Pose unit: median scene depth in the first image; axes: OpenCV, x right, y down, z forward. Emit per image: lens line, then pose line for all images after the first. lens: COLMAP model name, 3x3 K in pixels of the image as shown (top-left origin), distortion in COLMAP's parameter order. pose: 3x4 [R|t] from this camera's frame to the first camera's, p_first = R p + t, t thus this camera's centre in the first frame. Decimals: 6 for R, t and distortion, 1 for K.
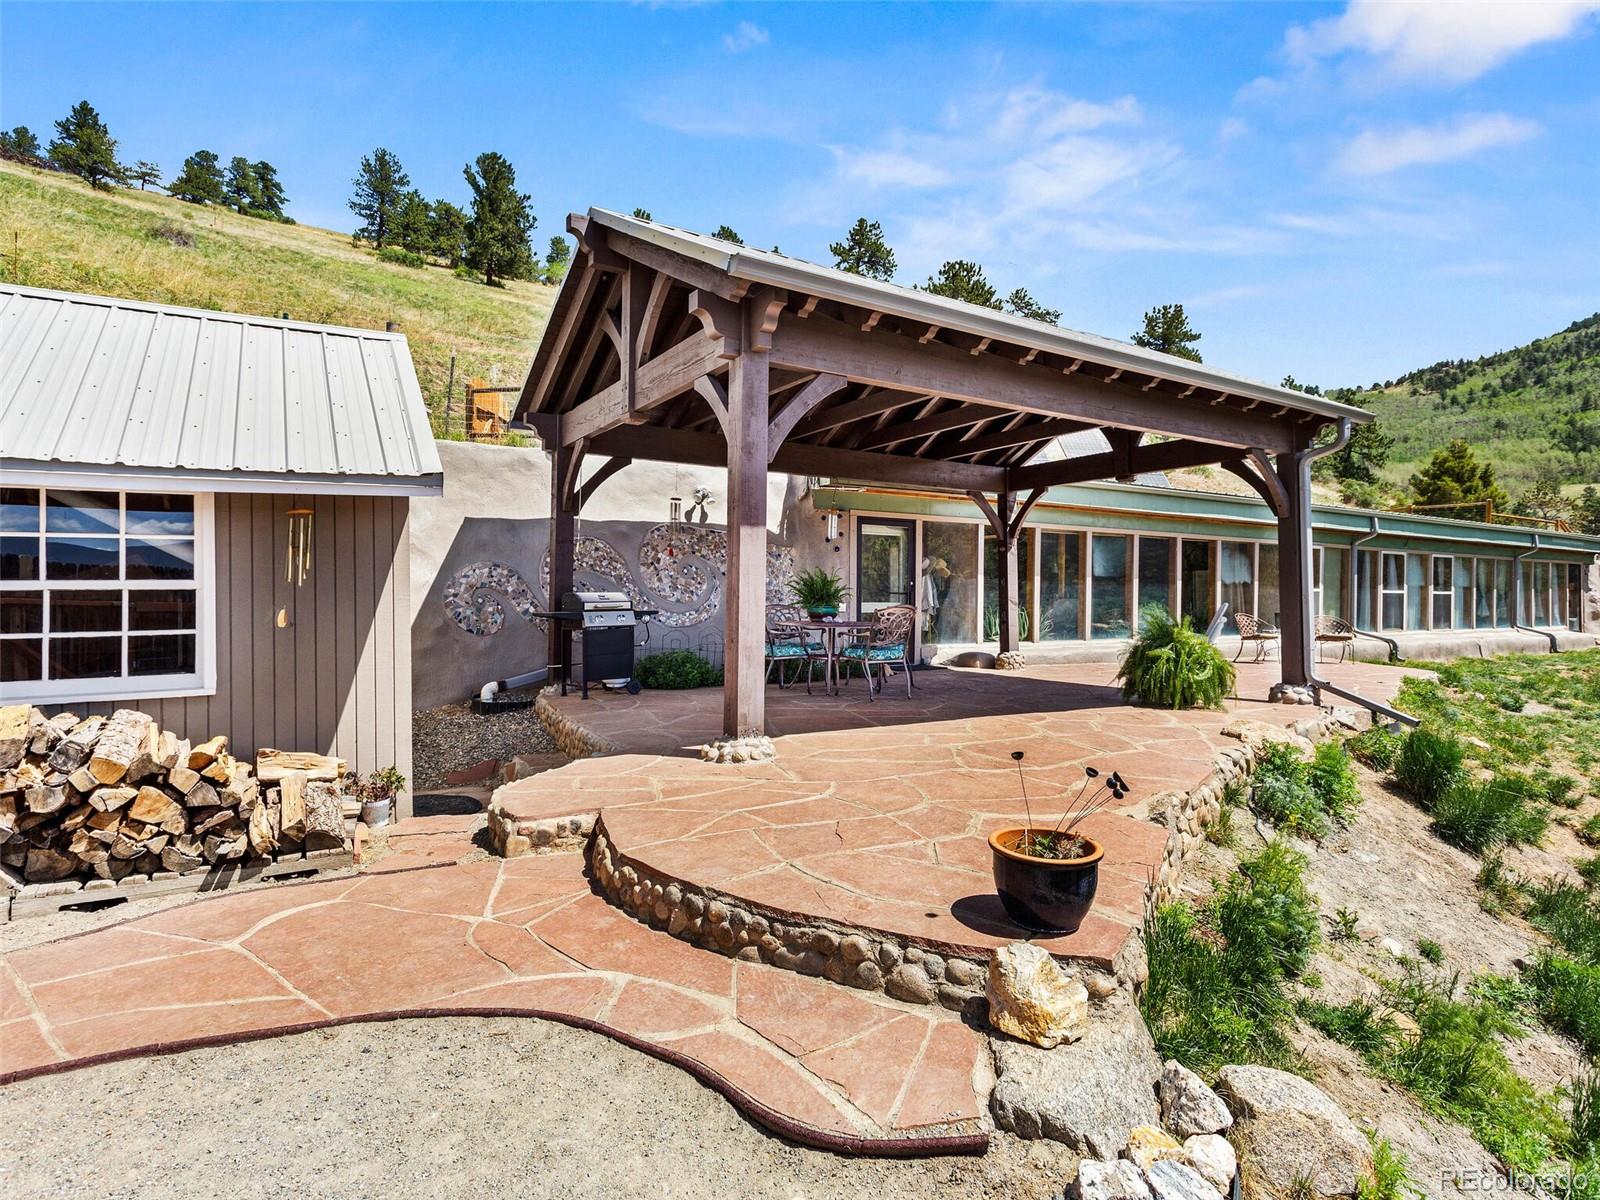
lens RADIAL K [[867.1, 0, 796.3], [0, 867.1, 594.0], [0, 0, 1]] dist [0.005292, 0.000005]
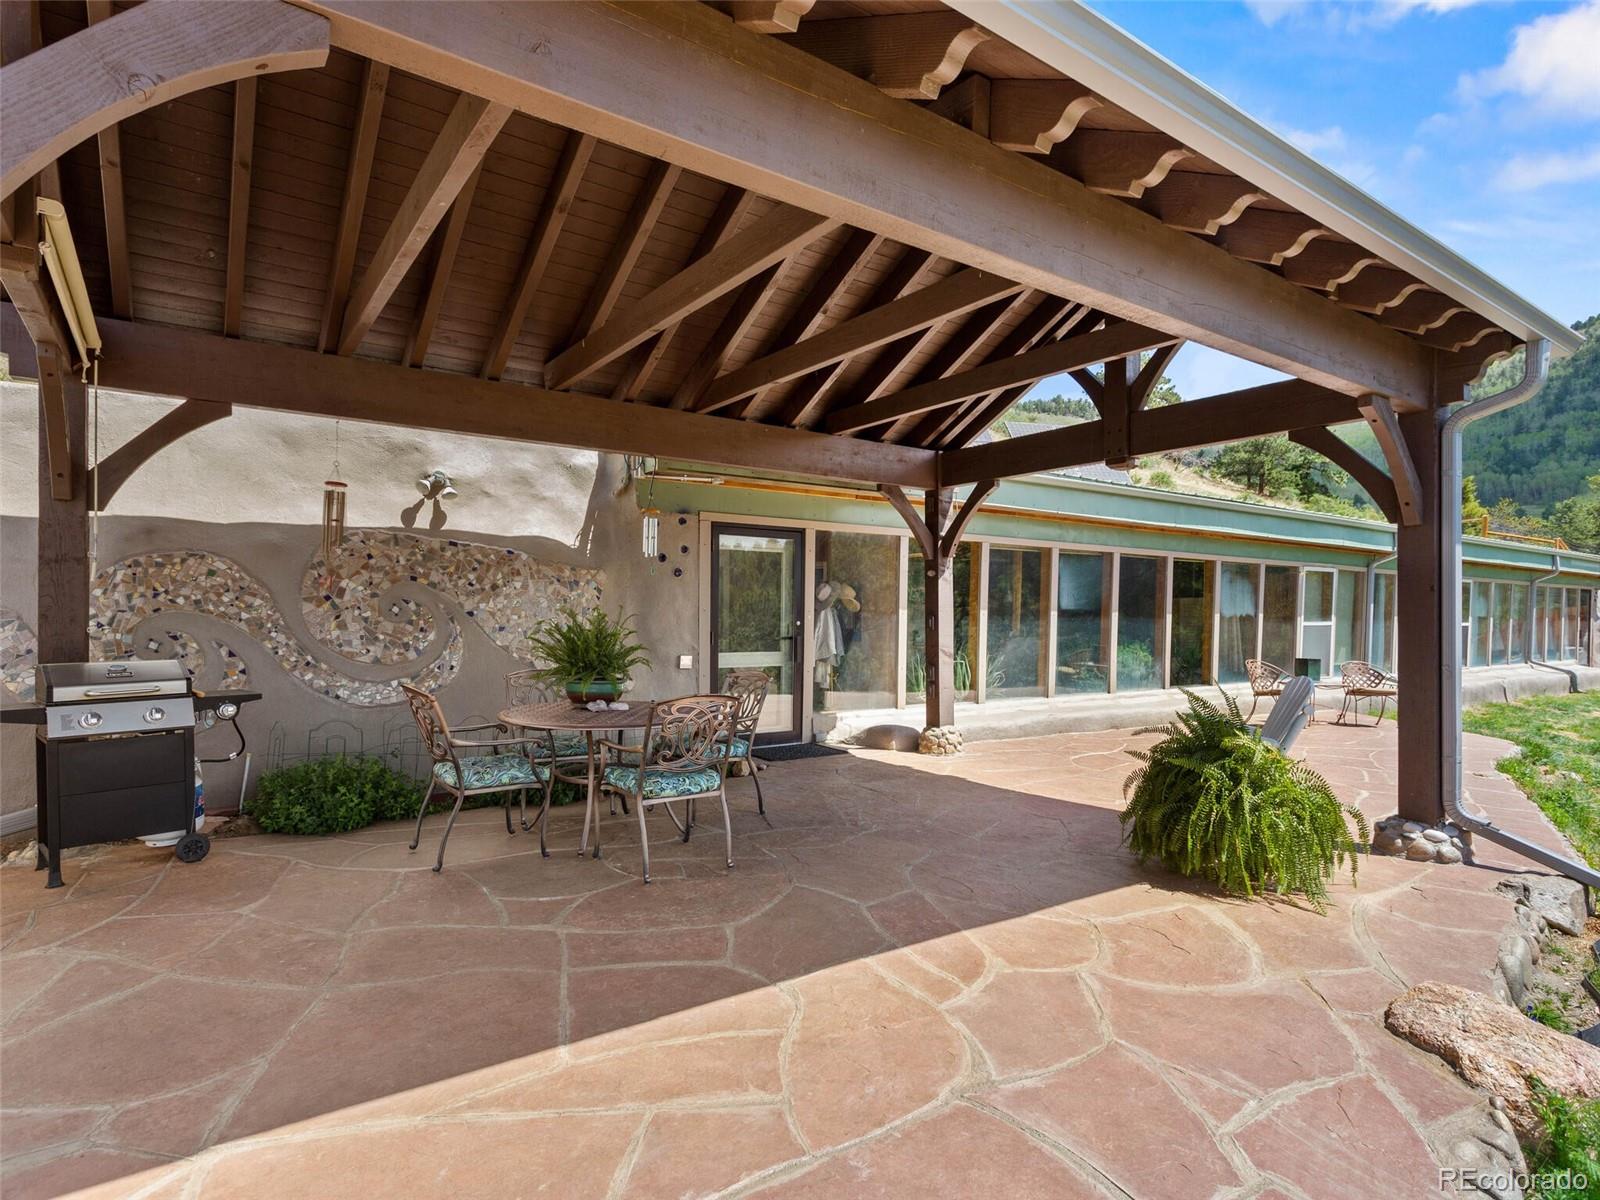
lens RADIAL K [[884.0, 0, 800.7], [0, 884.0, 638.9], [0, 0, 1]] dist [0.001766, -0.000376]
pose [[0.998257, 0.000839, 0.059008, 0.096860], [-0.002725, 0.999488, 0.031882, -0.022756], [-0.058951, -0.031987, 0.997748, 0.323246]]
